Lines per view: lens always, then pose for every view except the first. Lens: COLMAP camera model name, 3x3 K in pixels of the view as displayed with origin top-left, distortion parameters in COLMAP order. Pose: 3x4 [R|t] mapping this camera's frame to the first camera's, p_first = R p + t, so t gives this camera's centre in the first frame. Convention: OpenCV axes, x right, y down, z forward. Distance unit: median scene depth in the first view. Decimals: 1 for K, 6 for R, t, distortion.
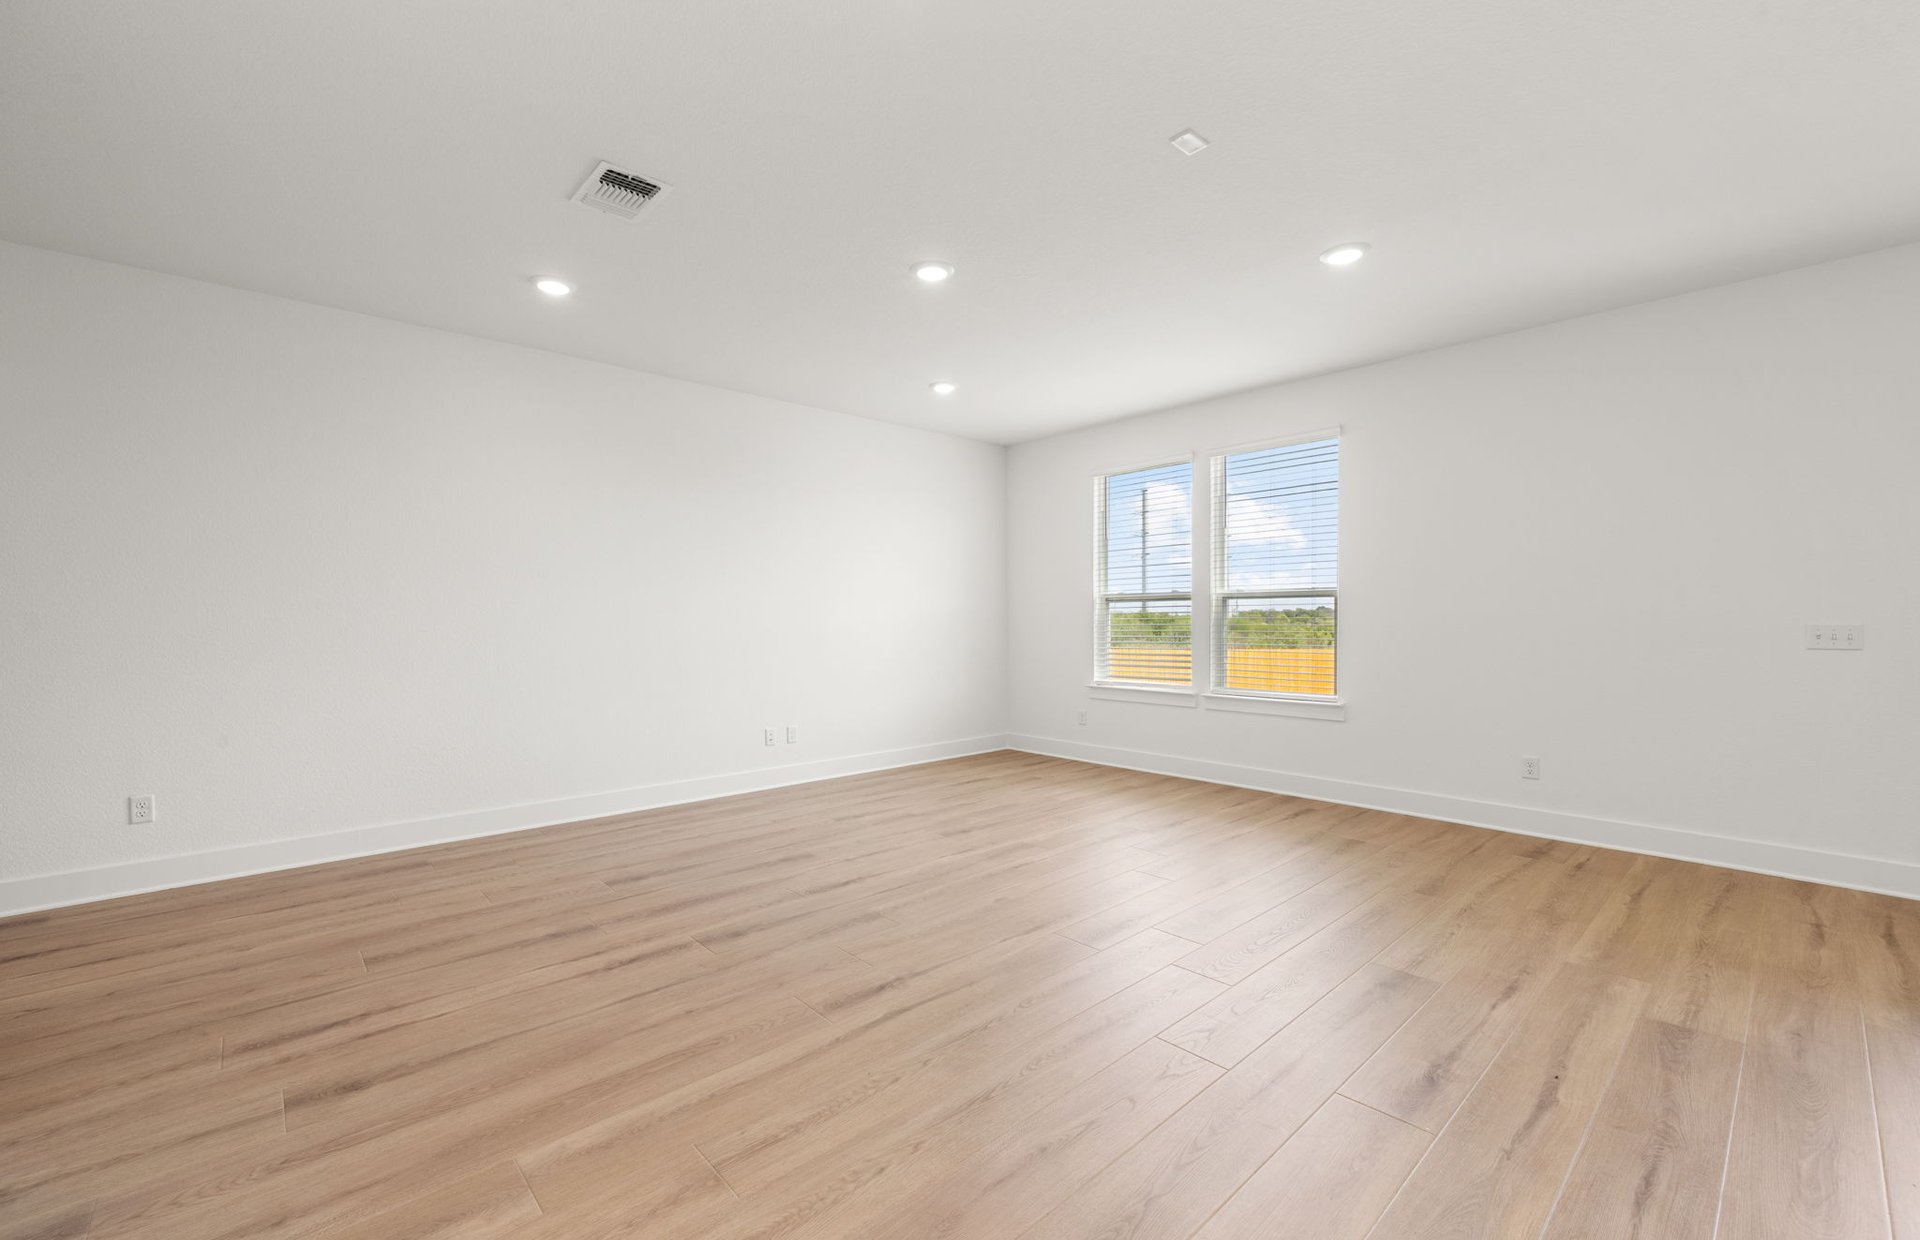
lens RADIAL K [[775.4, 0, 937.3], [0, 775.4, 644.7], [0, 0, 1]] dist [0.001901, 0.000038]
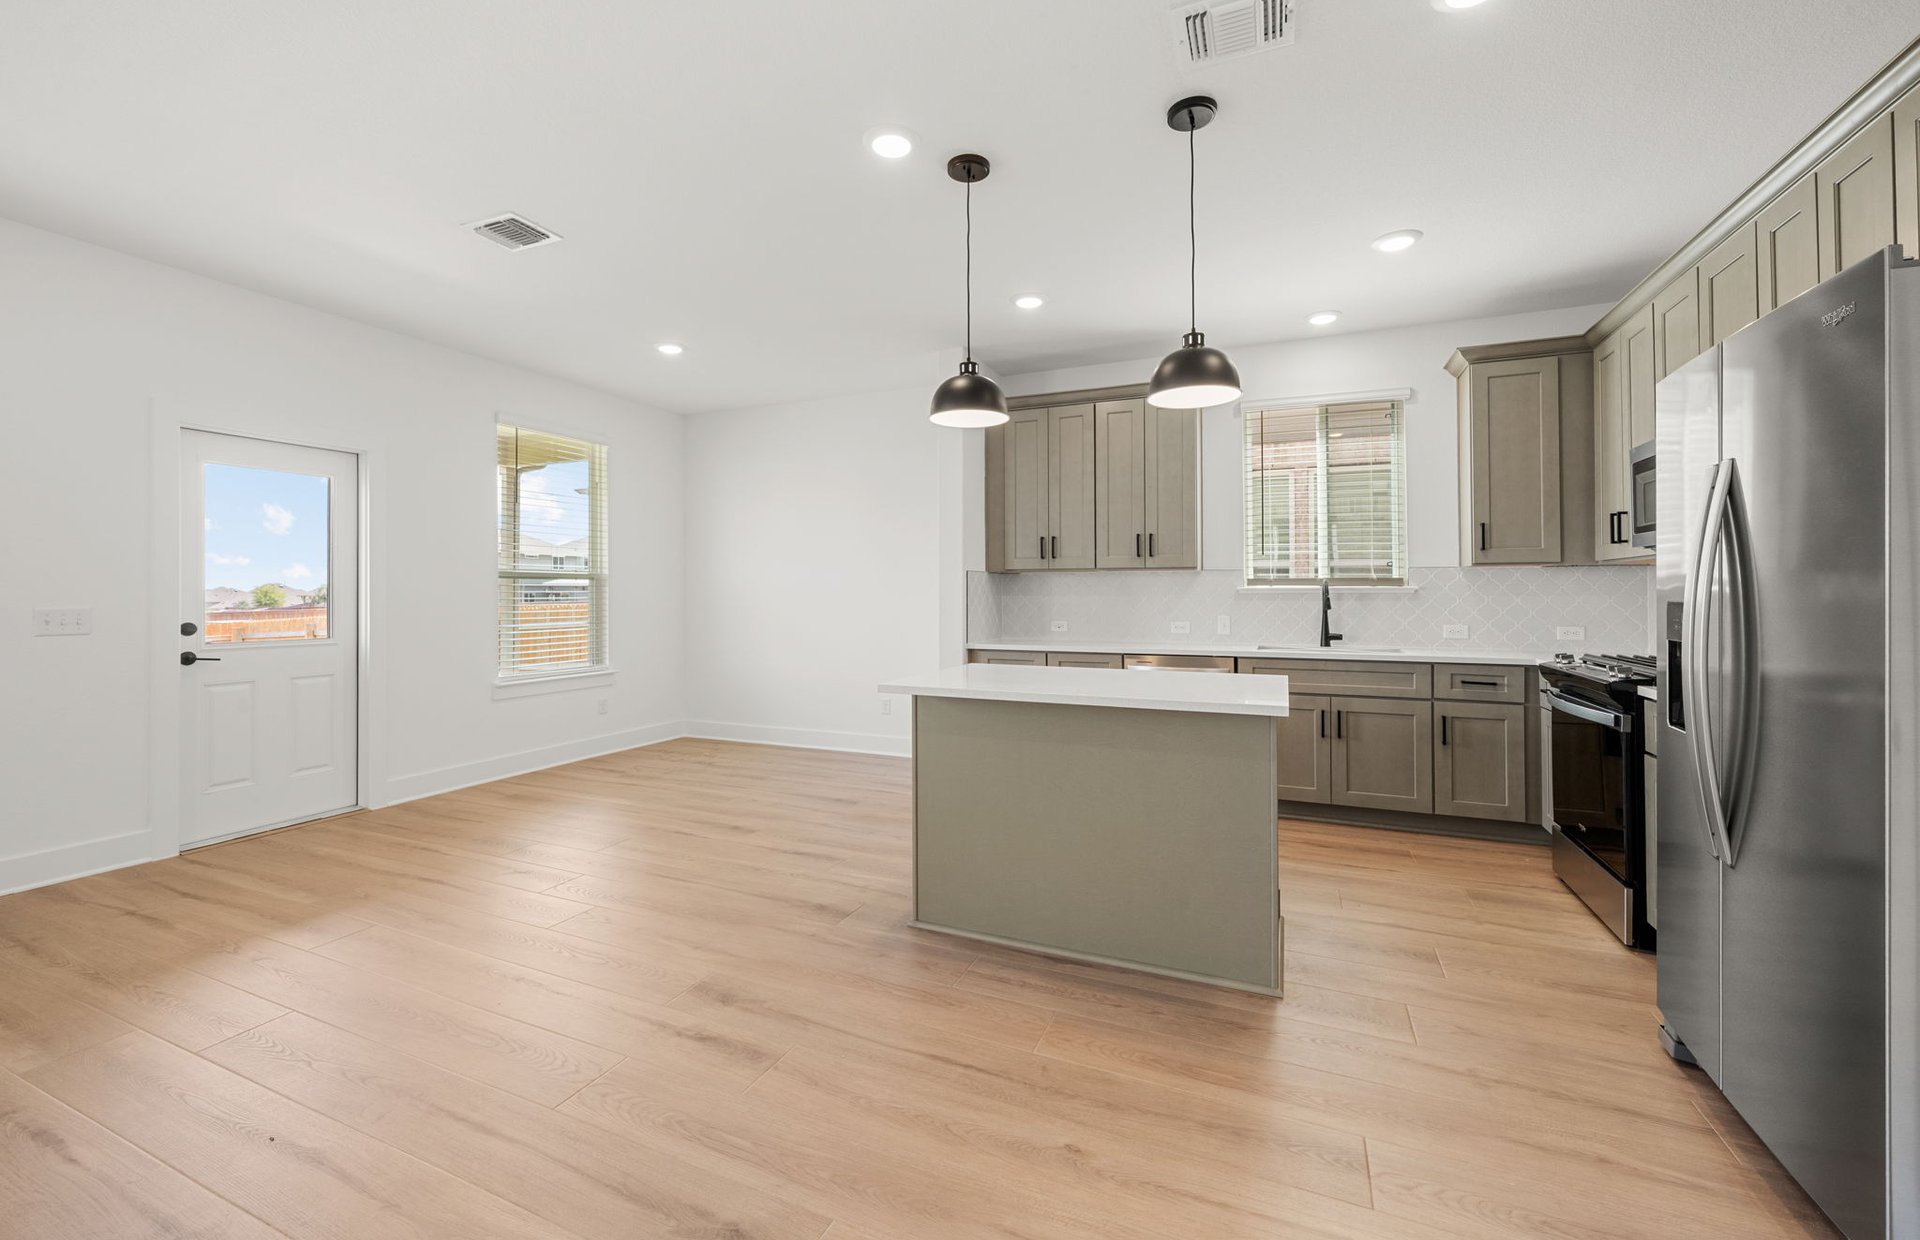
lens RADIAL K [[763.3, 0, 954.7], [0, 763.3, 586.3], [0, 0, 1]] dist [-0.000034, 0.000010]
pose [[-0.404095, 0.011549, 0.914644, -0.109177], [0.028572, 0.999592, 0.000001, -0.015032], [-0.914271, 0.026133, -0.404260, 0.239914]]
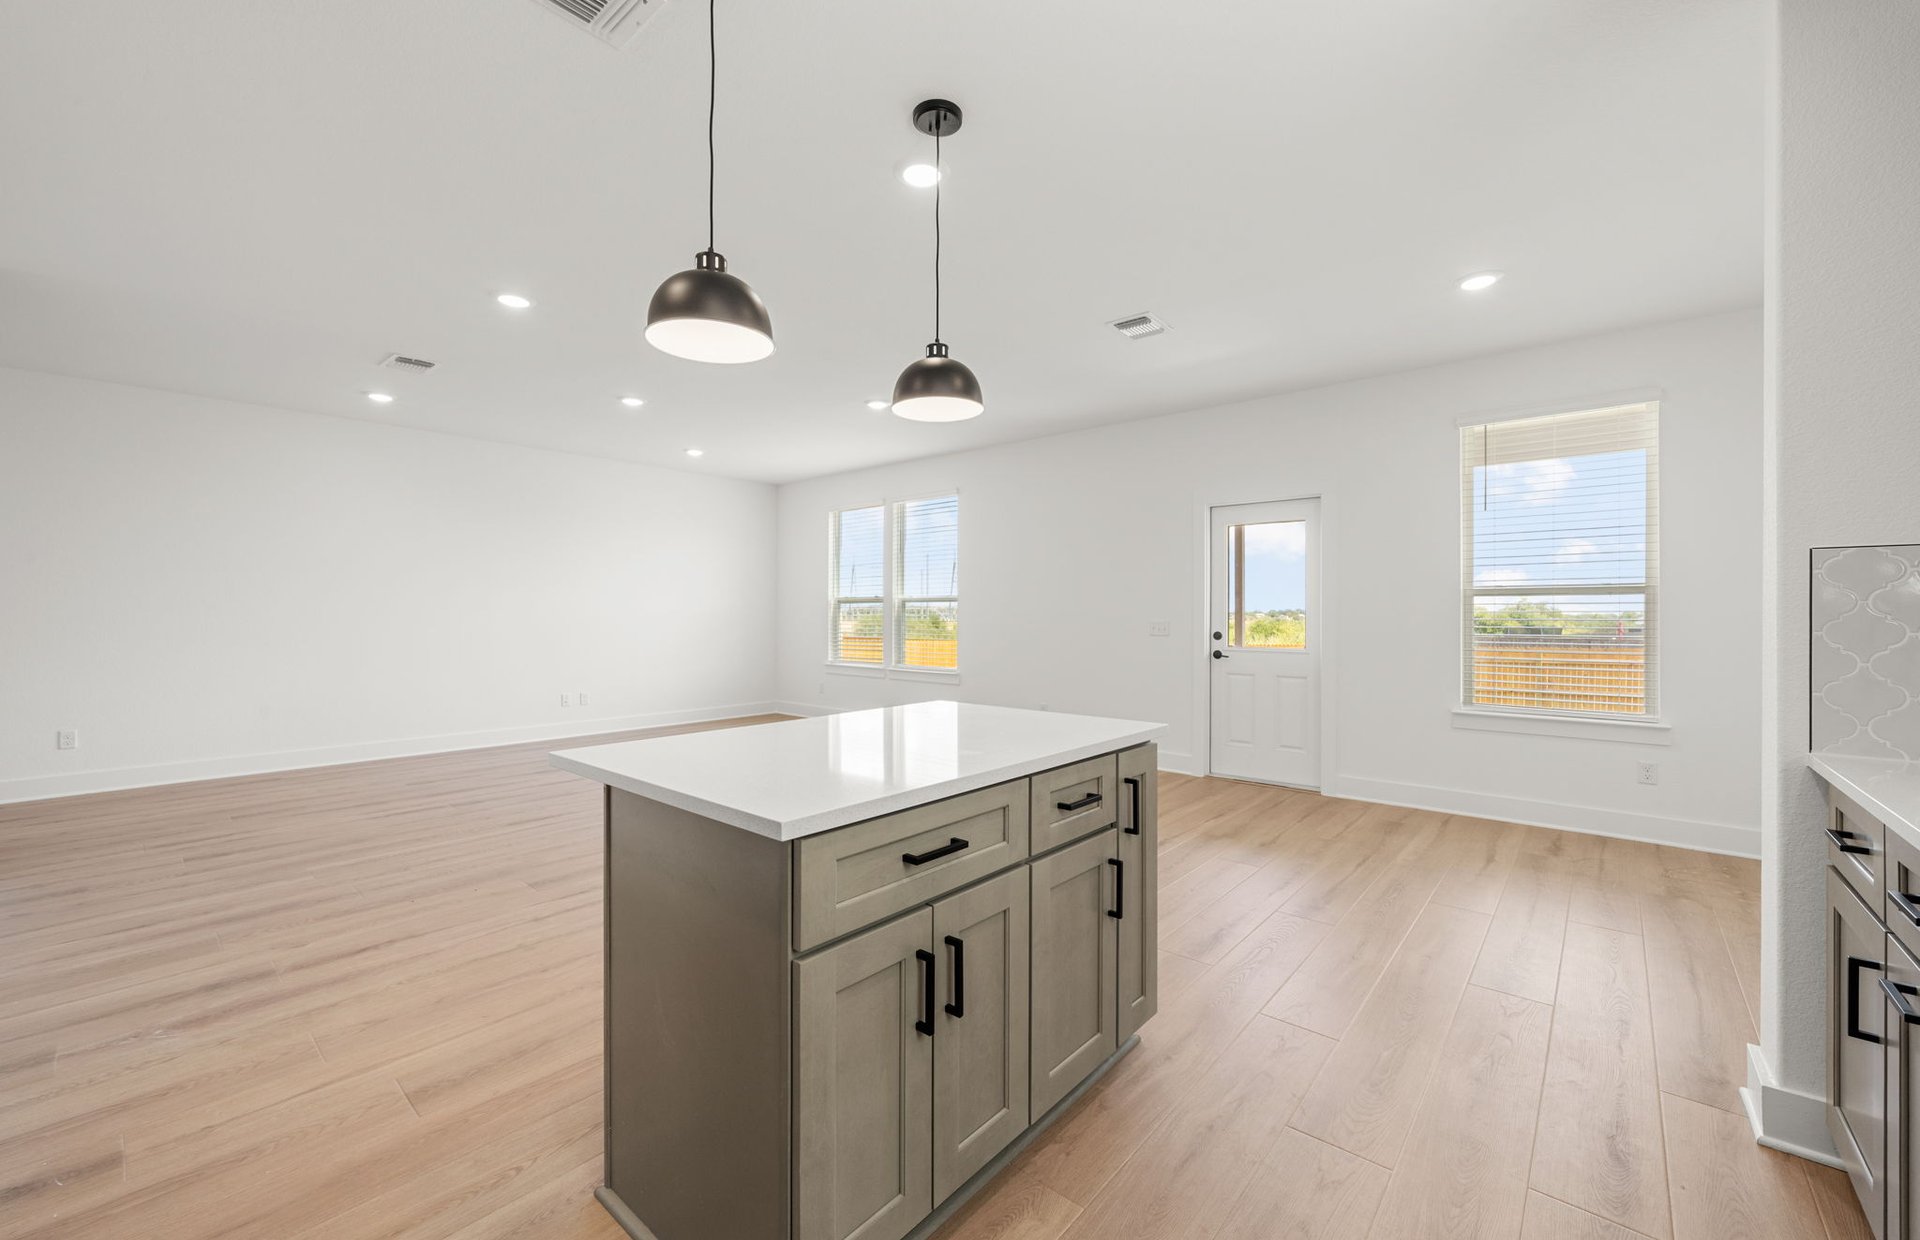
lens RADIAL K [[756.1, 0, 960.0], [0, 756.1, 620.0], [0, 0, 1]] dist [-0.001303, 0.000143]
pose [[0.992248, 0.006054, 0.124127, 0.320590], [-0.002943, 0.999677, -0.025229, 0.009944], [-0.124240, 0.024668, 0.991946, -0.426845]]
